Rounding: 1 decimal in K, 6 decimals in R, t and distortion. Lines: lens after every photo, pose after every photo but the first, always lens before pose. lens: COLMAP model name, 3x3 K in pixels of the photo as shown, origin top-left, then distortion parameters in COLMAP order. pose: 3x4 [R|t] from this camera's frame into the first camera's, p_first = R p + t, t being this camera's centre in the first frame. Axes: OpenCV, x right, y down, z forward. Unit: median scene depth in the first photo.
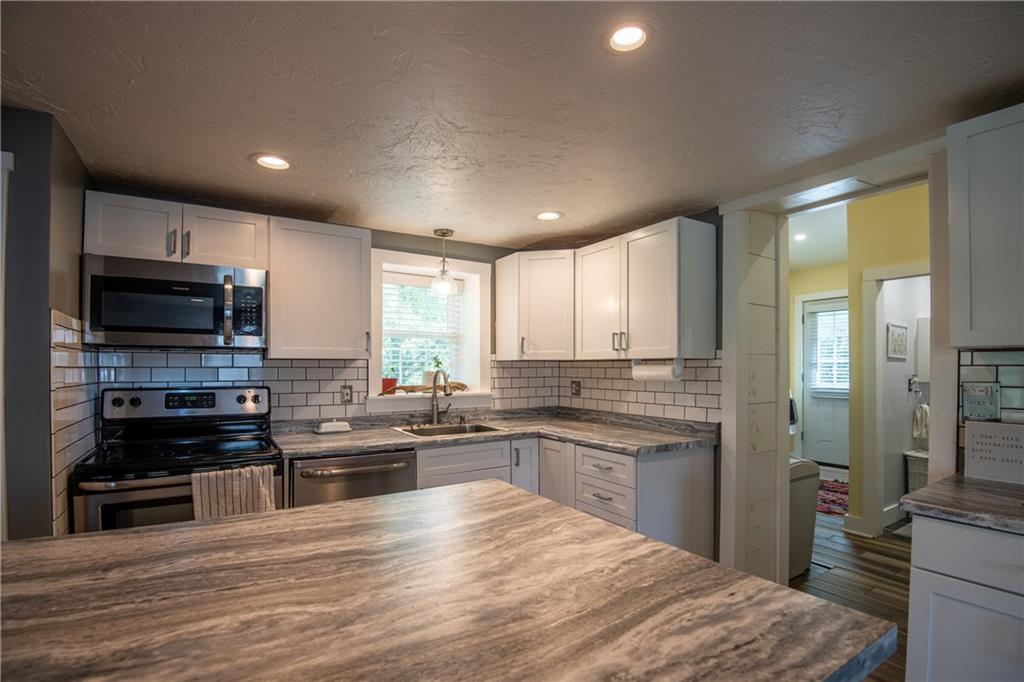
lens RADIAL K [[506.0, 0, 465.1], [0, 506.0, 370.0], [0, 0, 1]] dist [-0.066657, -0.003835]
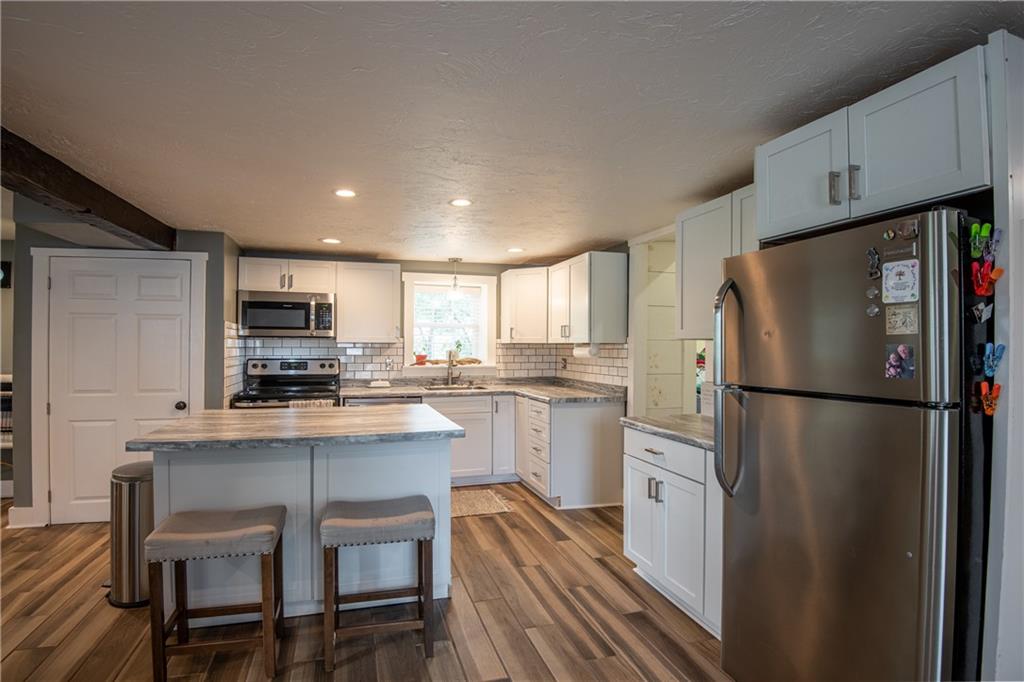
lens RADIAL K [[506.0, 0, 518.8], [0, 506.0, 342.9], [0, 0, 1]] dist [-0.066657, -0.003835]
pose [[0.990822, 0.004336, -0.135106, 0.393893], [-0.005934, 0.999917, -0.011429, -0.004596], [0.135045, 0.012126, 0.990765, -0.539587]]
